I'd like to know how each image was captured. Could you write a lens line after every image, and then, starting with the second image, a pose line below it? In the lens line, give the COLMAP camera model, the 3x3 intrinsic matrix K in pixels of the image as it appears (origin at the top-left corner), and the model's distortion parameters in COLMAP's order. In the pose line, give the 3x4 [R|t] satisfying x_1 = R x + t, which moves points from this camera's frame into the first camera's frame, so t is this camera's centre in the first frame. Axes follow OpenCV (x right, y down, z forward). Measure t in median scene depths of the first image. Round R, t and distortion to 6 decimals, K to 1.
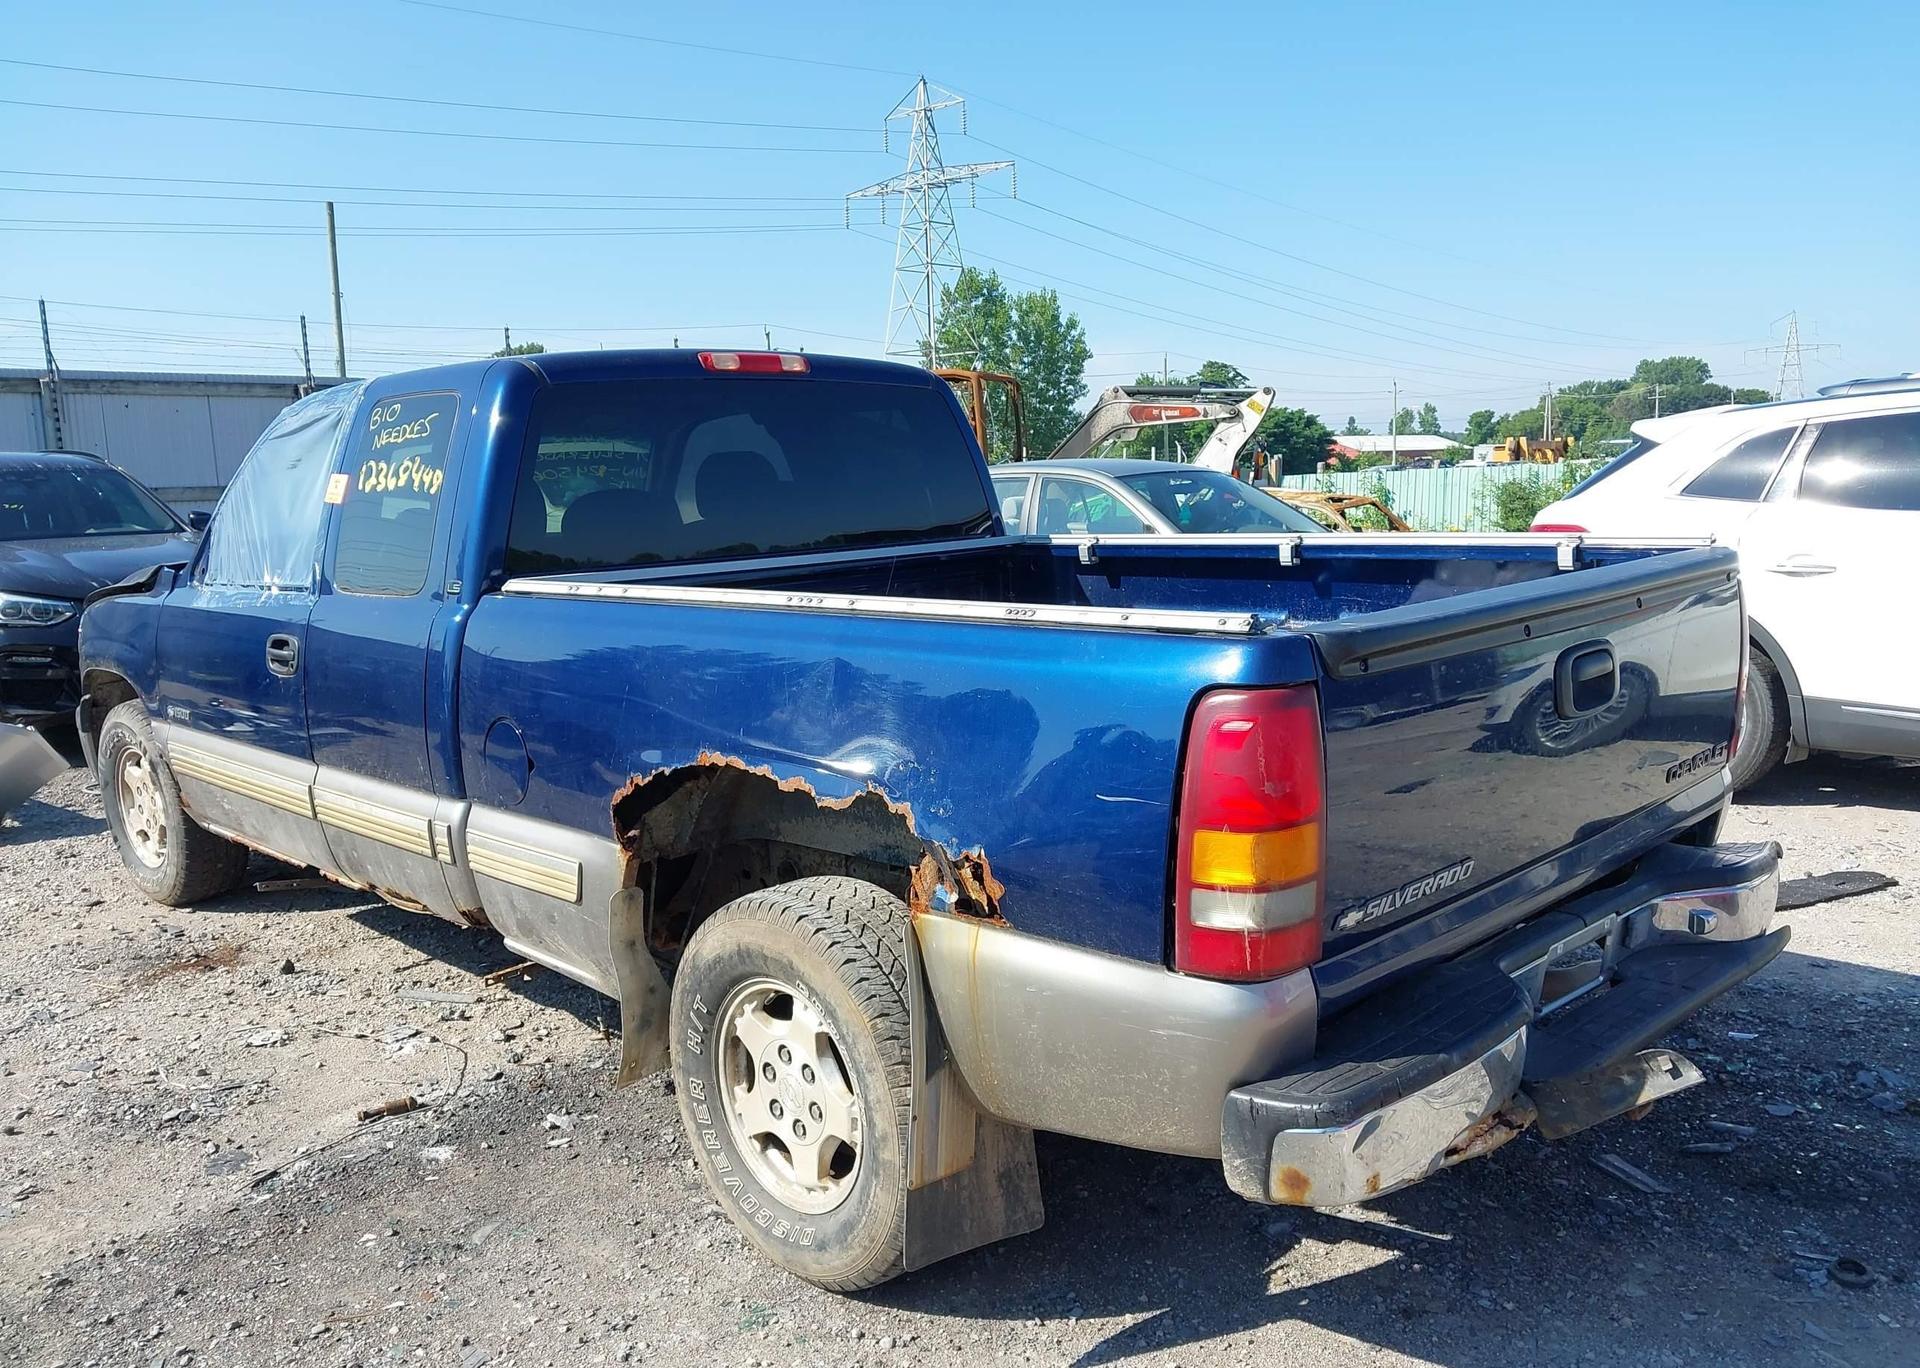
lens RADIAL K [[1505.6, 0, 974.3], [0, 1505.6, 689.3], [0, 0, 1]] dist [0.035868, -0.049551]
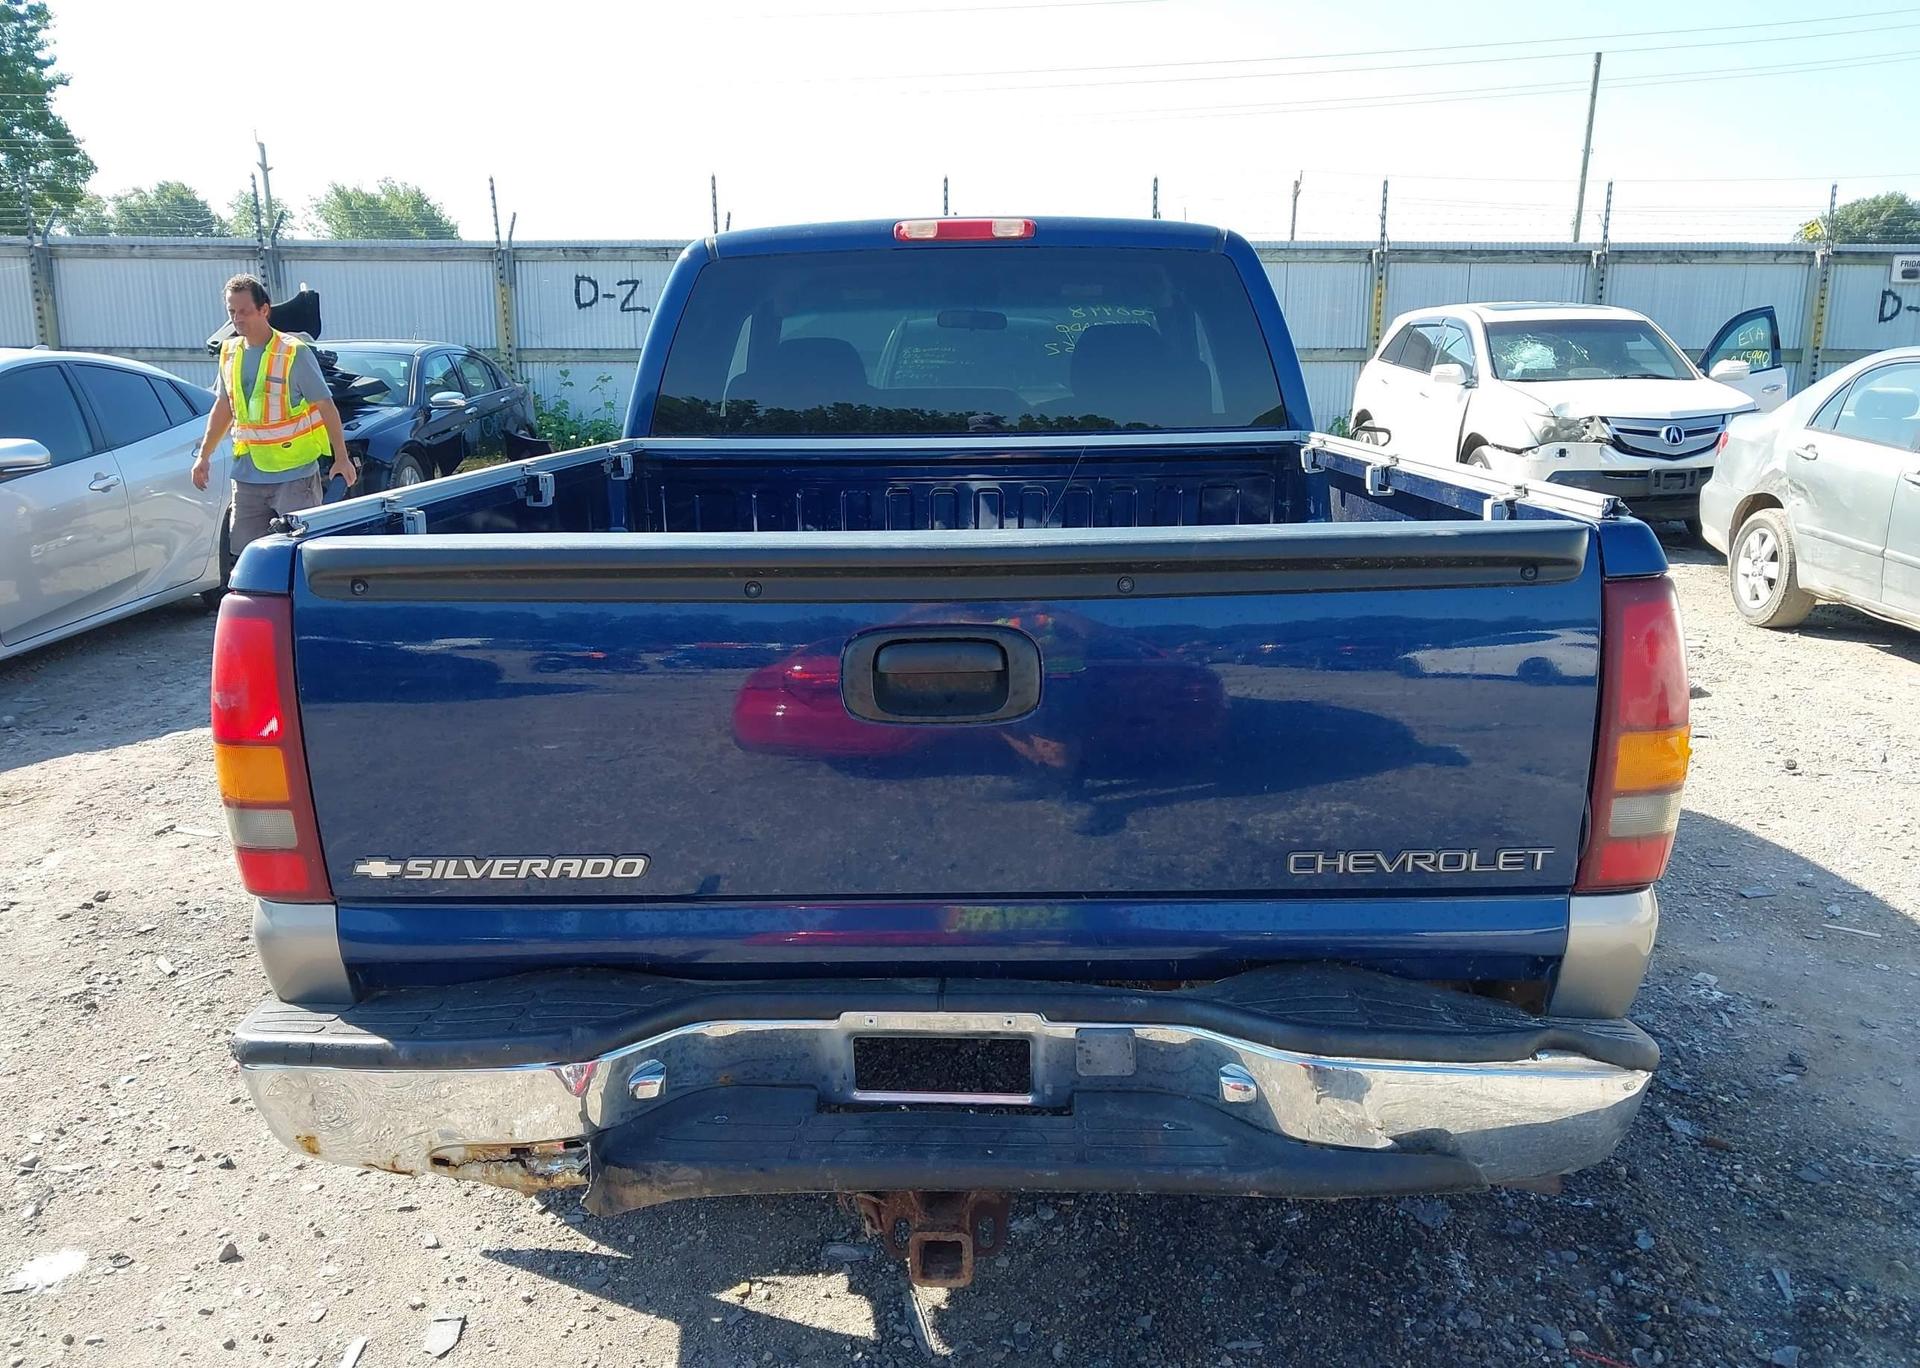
lens RADIAL K [[1505.6, 0, 972.0], [0, 1505.6, 716.7], [0, 0, 1]] dist [0.035868, -0.049551]
pose [[0.689448, 0.191209, -0.698642, 0.681683], [-0.119629, 0.981341, 0.150526, -0.069640], [0.714388, -0.020203, 0.699458, 0.390335]]
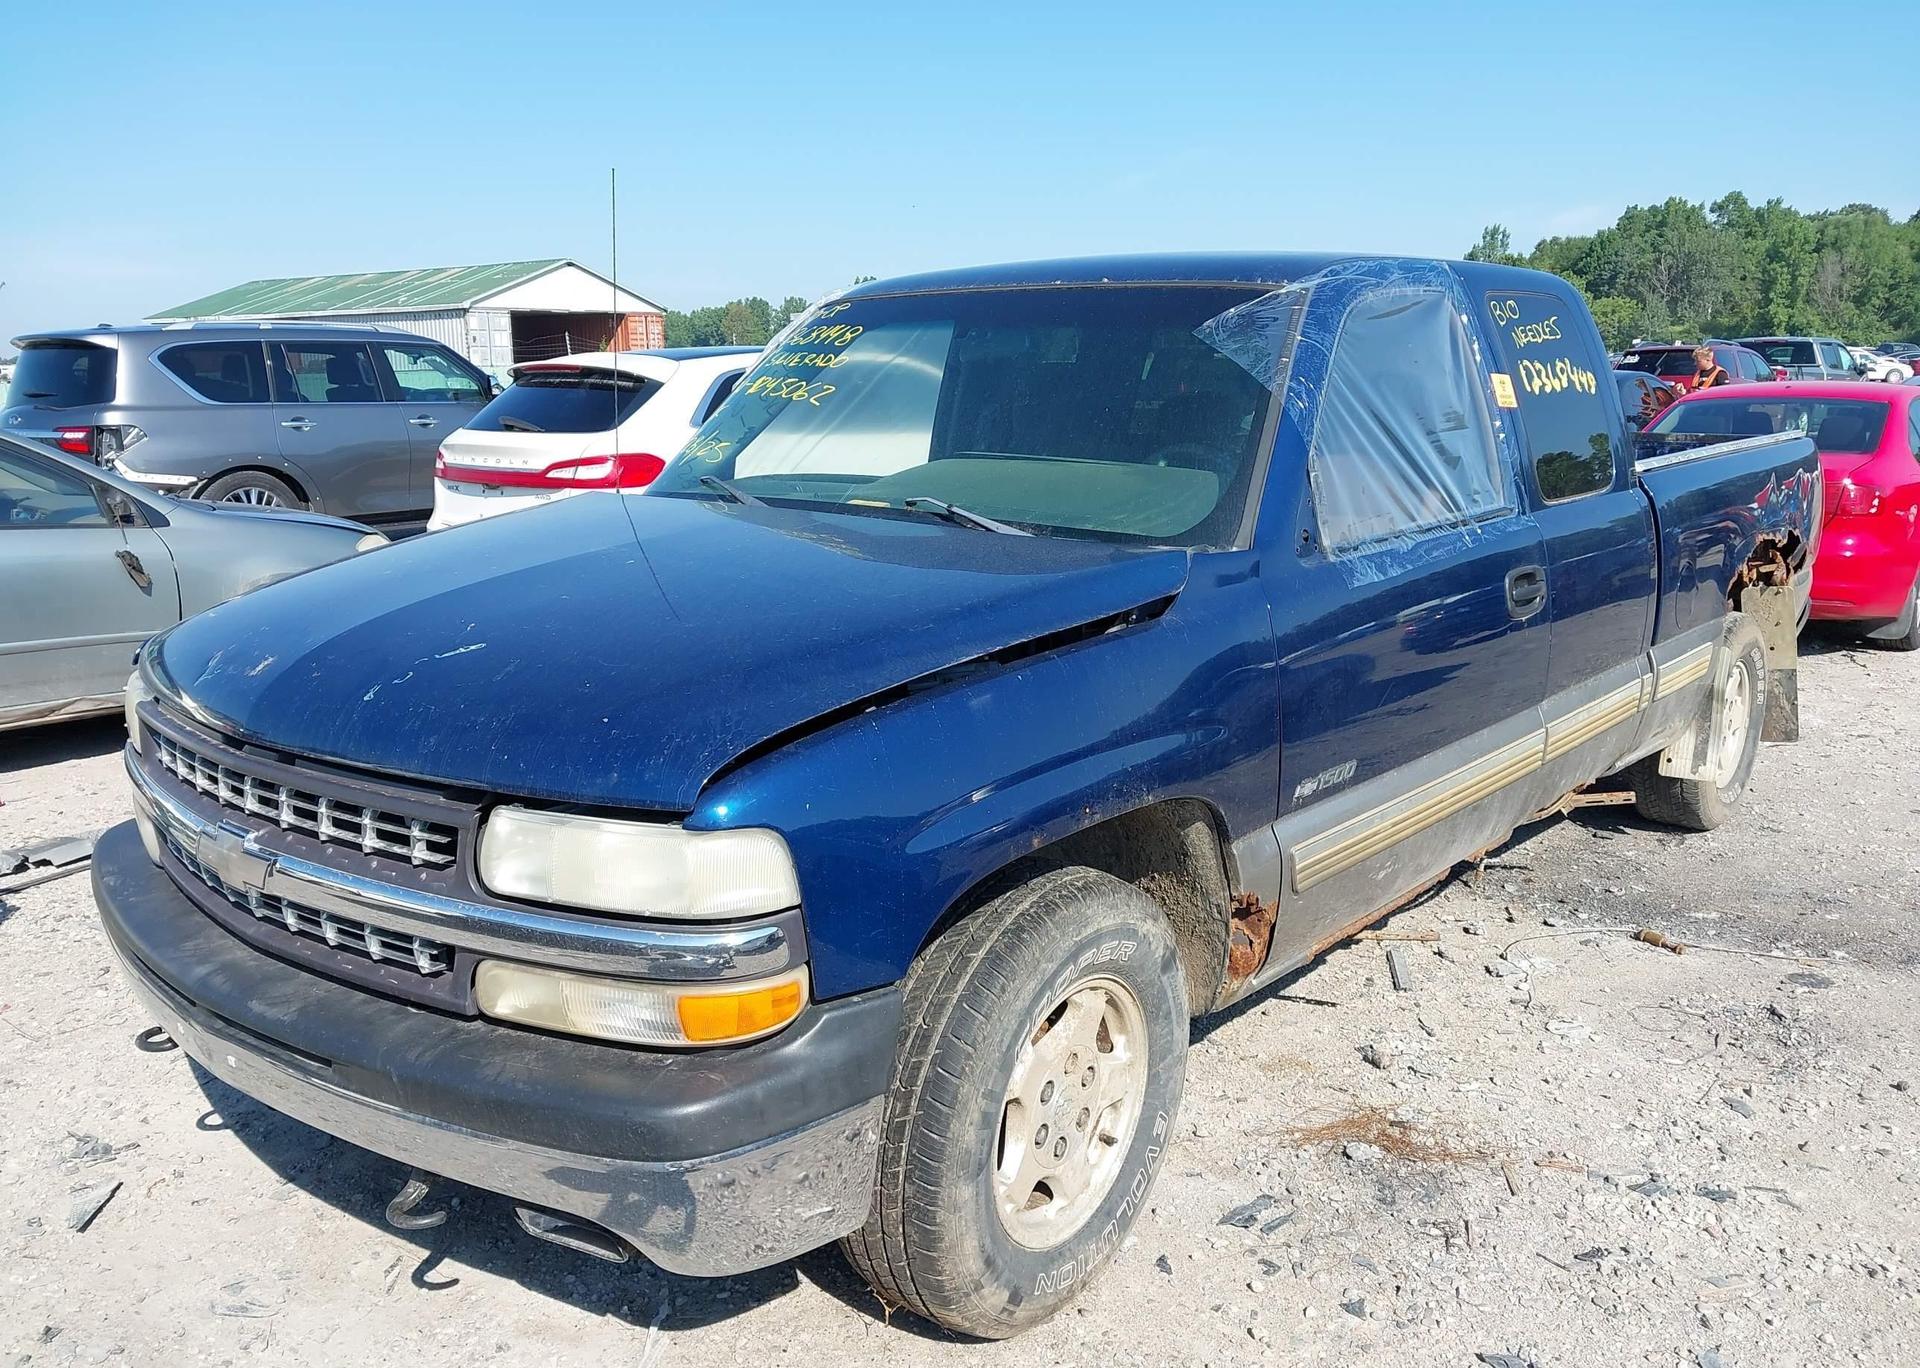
lens RADIAL K [[1505.6, 0, 954.2], [0, 1505.6, 679.5], [0, 0, 1]] dist [0.035868, -0.049551]
pose [[-0.058511, -0.173997, 0.983006, -1.506805], [0.155355, 0.971110, 0.181138, -0.208594], [-0.986124, 0.163314, -0.029789, 1.599602]]
